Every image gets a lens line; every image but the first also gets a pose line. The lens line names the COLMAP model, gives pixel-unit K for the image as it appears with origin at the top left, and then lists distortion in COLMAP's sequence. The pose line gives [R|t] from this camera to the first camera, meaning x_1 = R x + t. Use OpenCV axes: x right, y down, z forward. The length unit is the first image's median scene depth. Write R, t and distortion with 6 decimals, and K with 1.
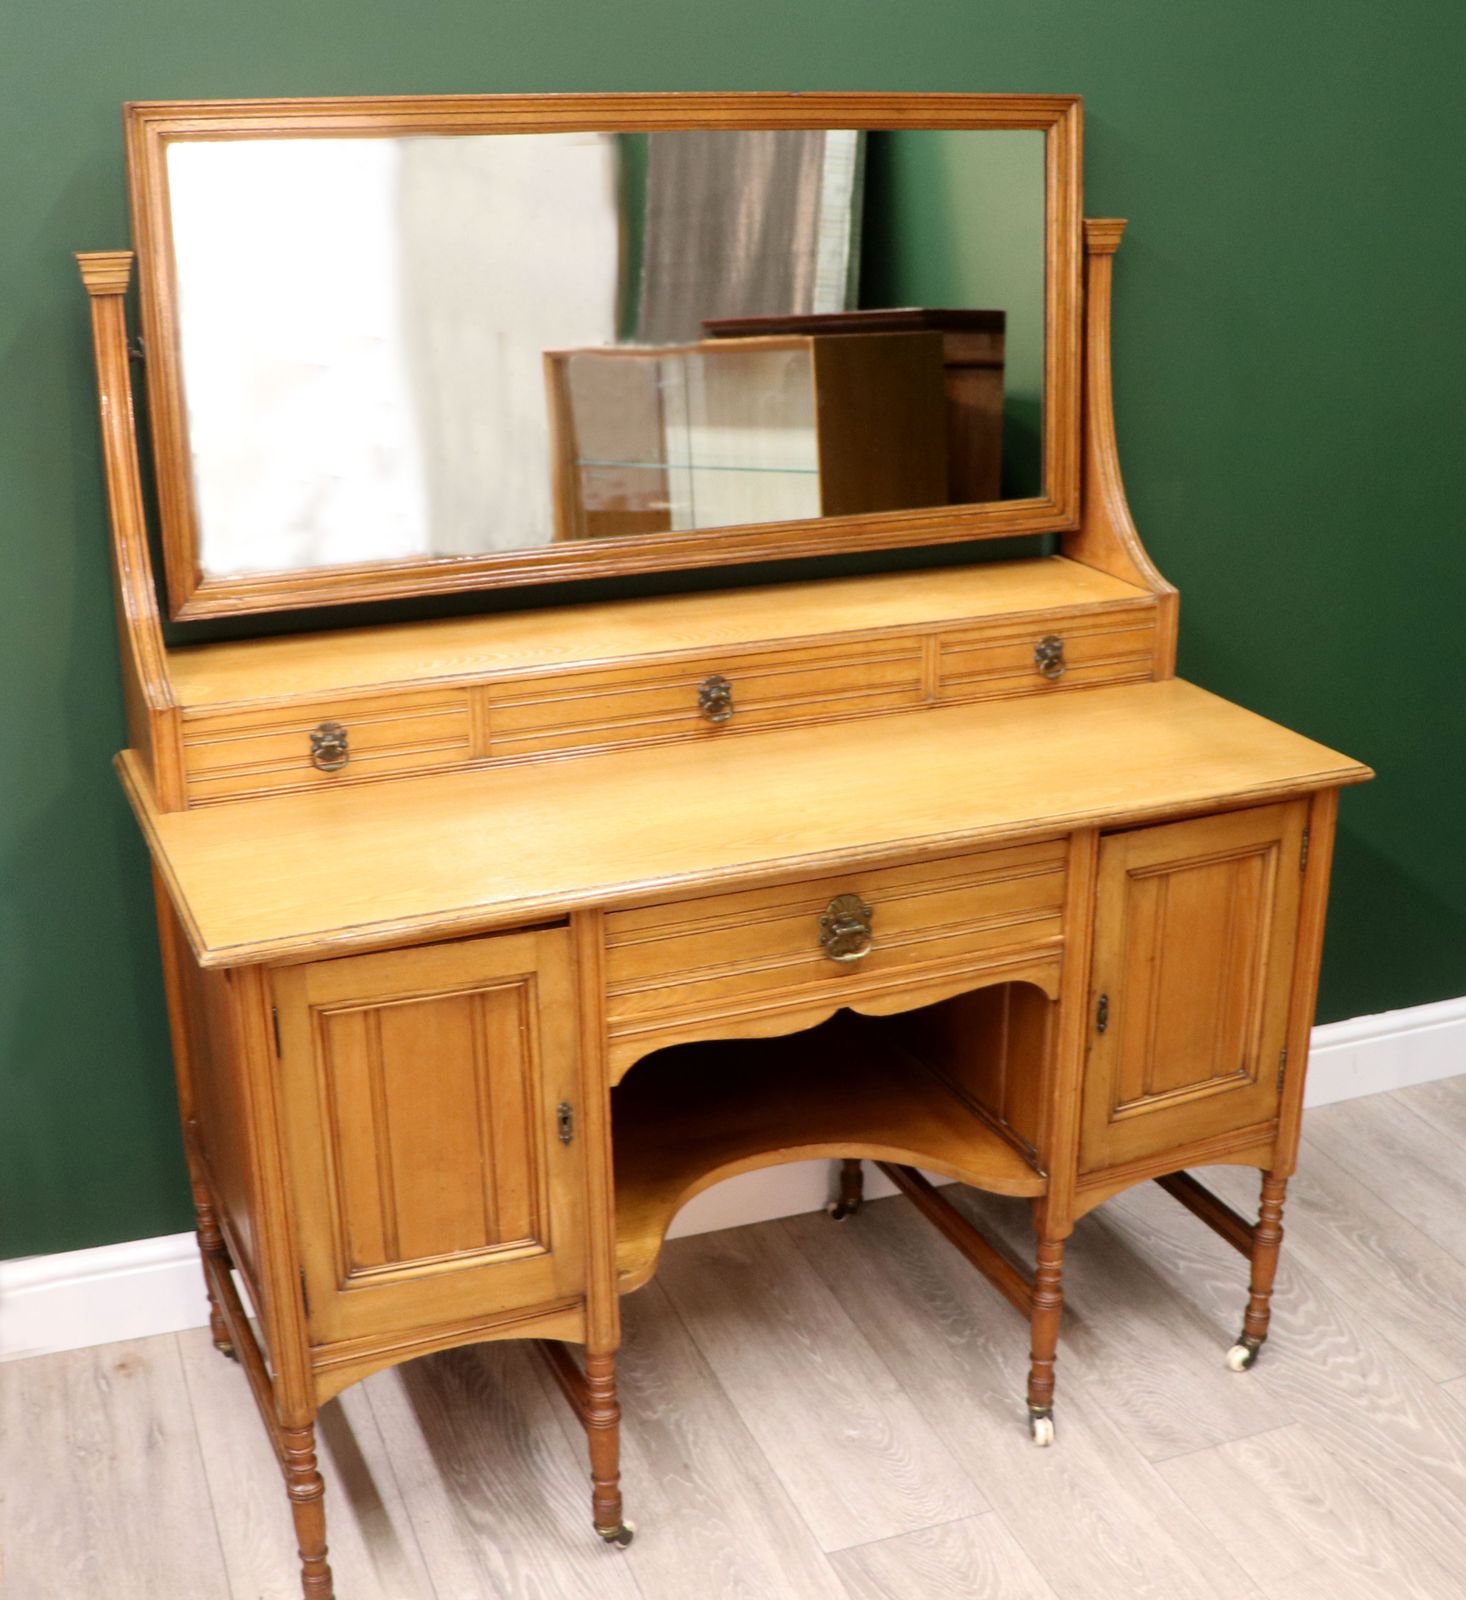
lens RADIAL K [[2043.9, 0, 765.0], [0, 2043.9, 798.5], [0, 0, 1]] dist [-0.200251, 0.190491]
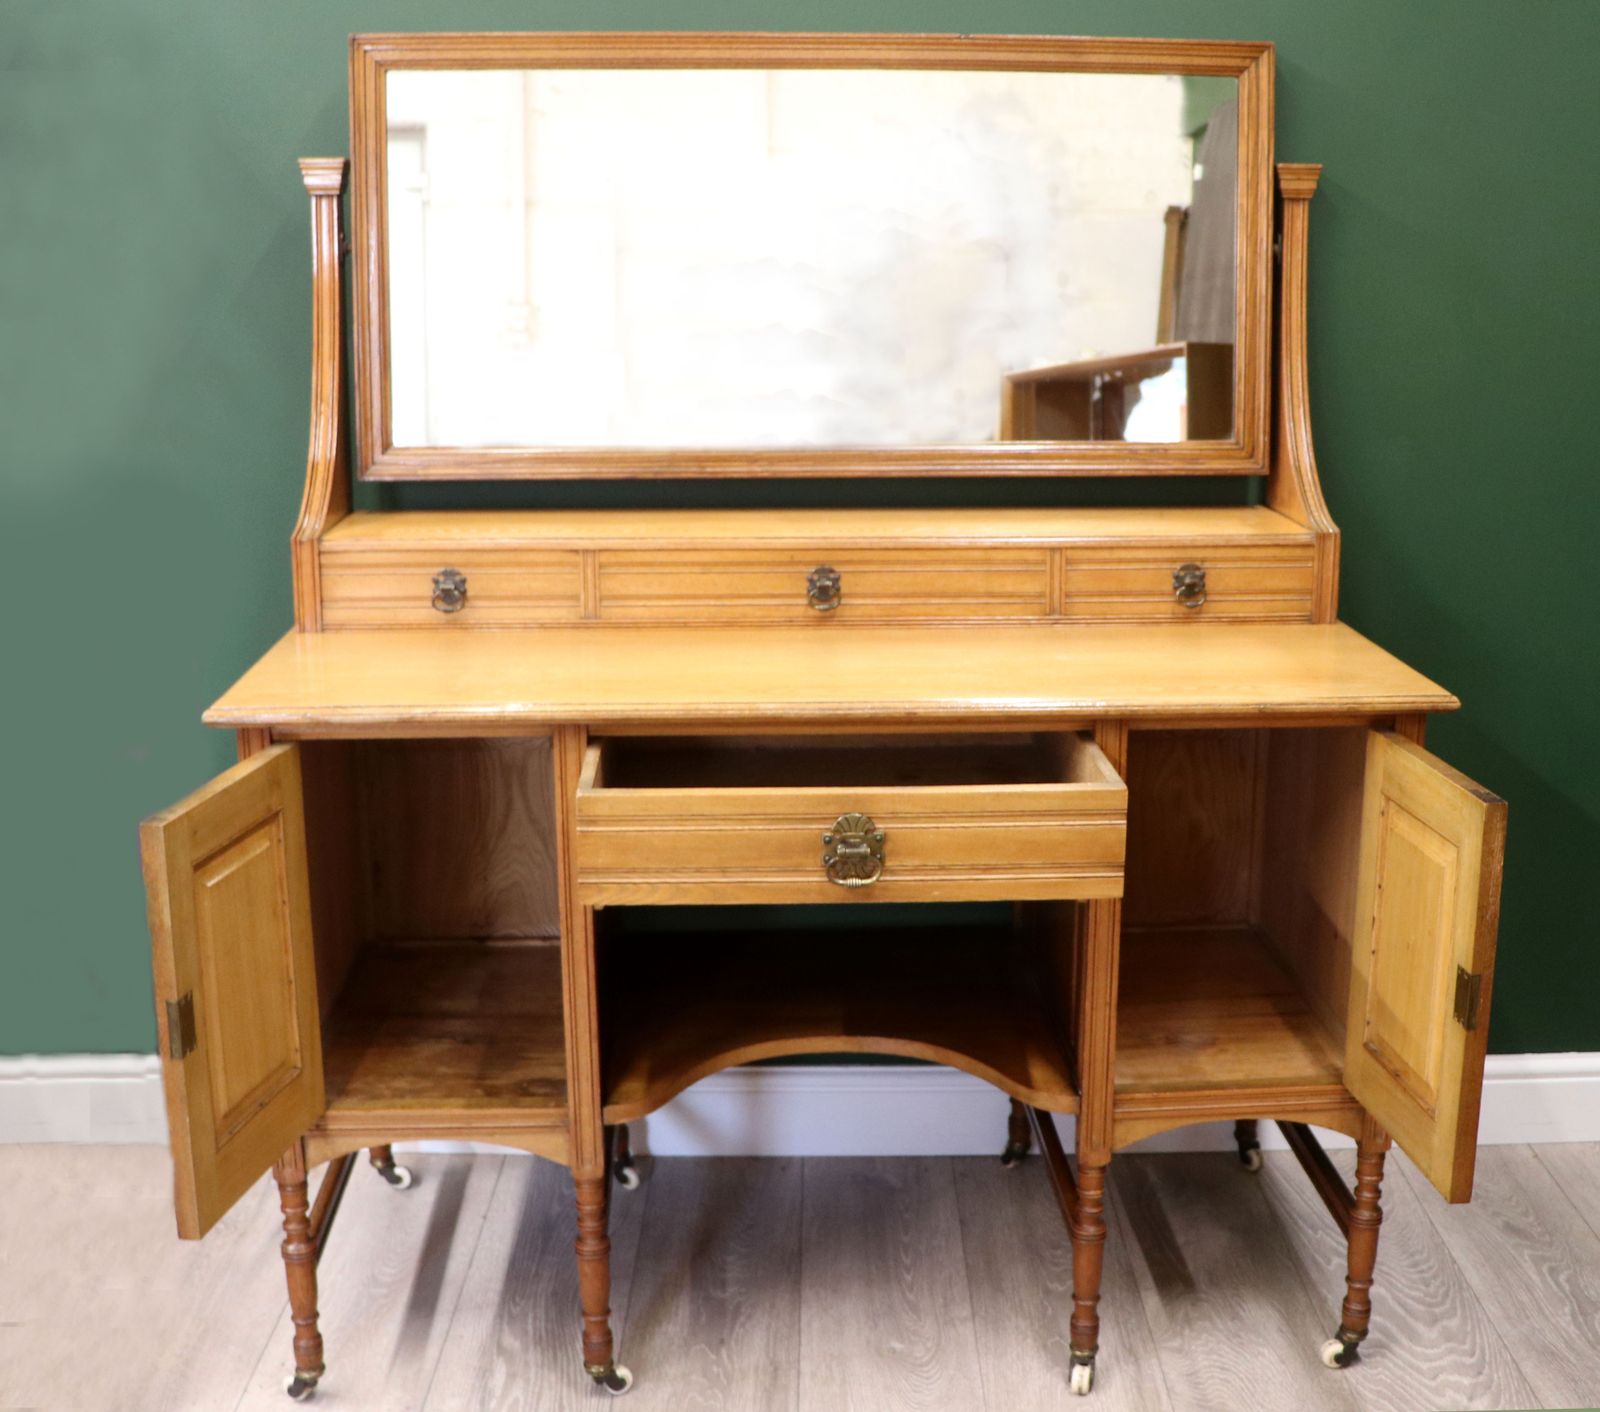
lens RADIAL K [[1945.4, 0, 880.9], [0, 1945.4, 647.6], [0, 0, 1]] dist [-0.188512, 0.146468]
pose [[0.941684, 0.070771, -0.328971, 0.329863], [-0.115833, 0.986061, -0.119443, 0.095783], [0.315933, 0.150583, 0.936756, 0.080386]]
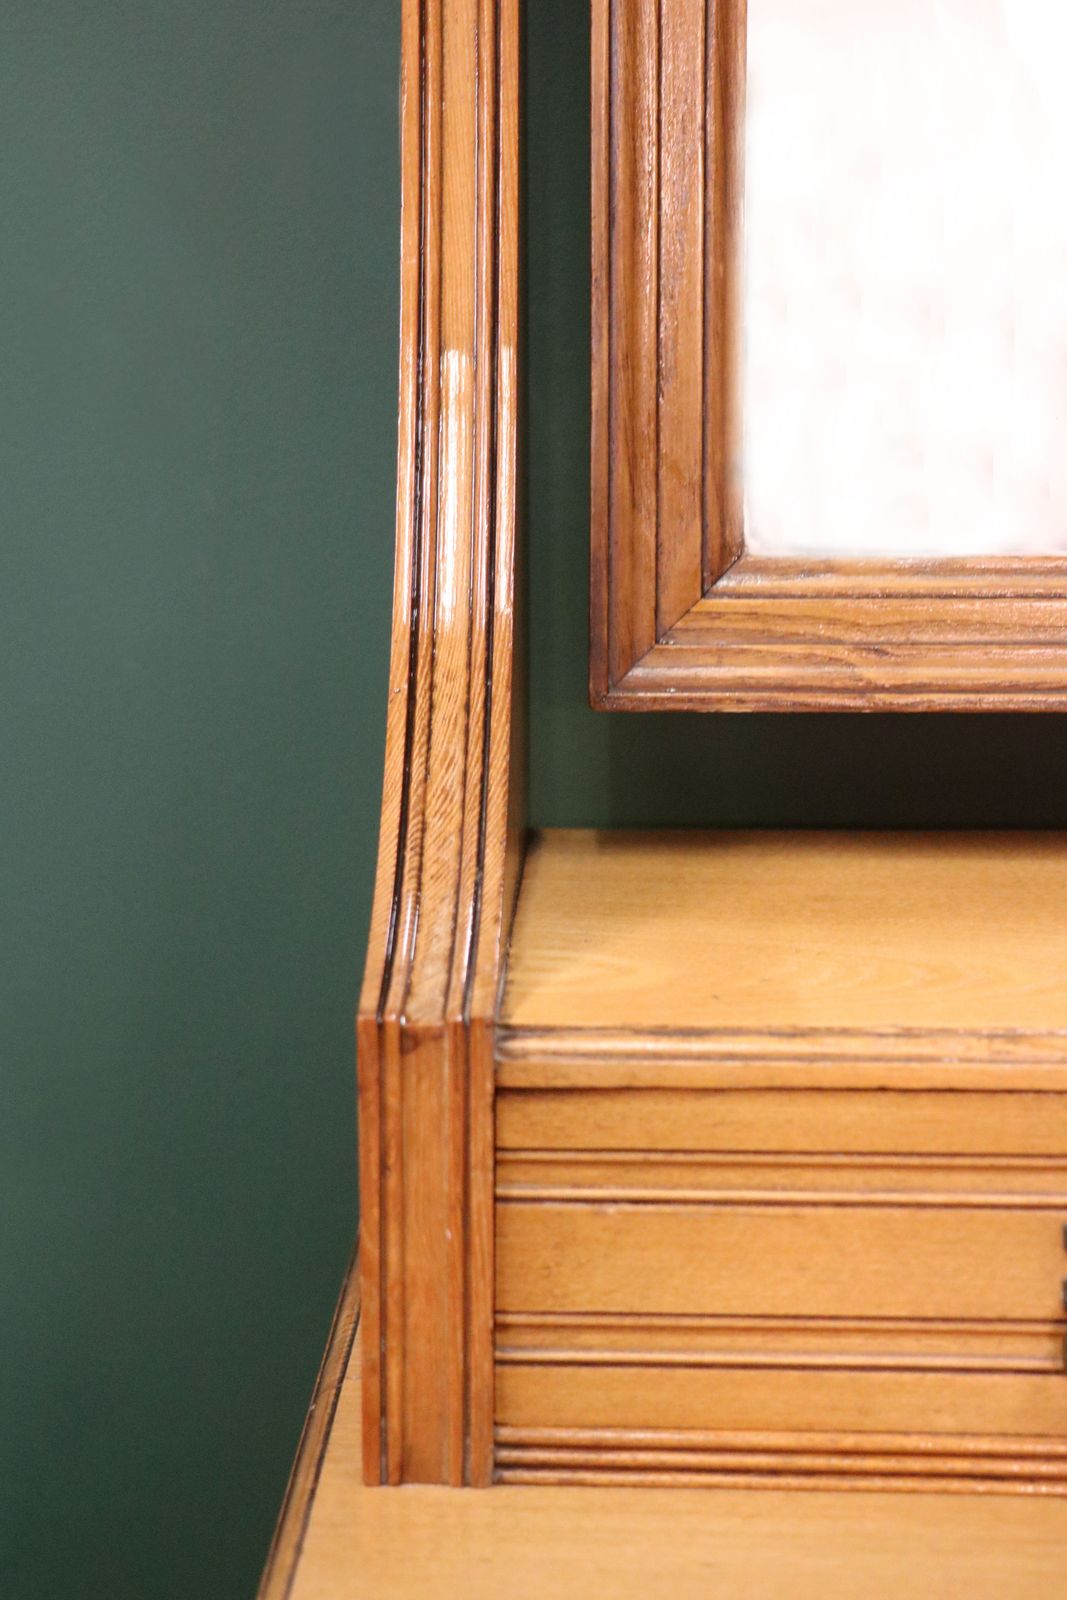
lens RADIAL K [[3524.4, 0, 533.5], [0, 3524.4, 800.0], [0, 0, 1]] dist [0.074244, 0.195286]
pose [[0.896971, 0.074487, -0.435769, -0.102049], [-0.144856, 0.980807, -0.130513, -0.016841], [0.417684, 0.180190, 0.890546, 0.568529]]
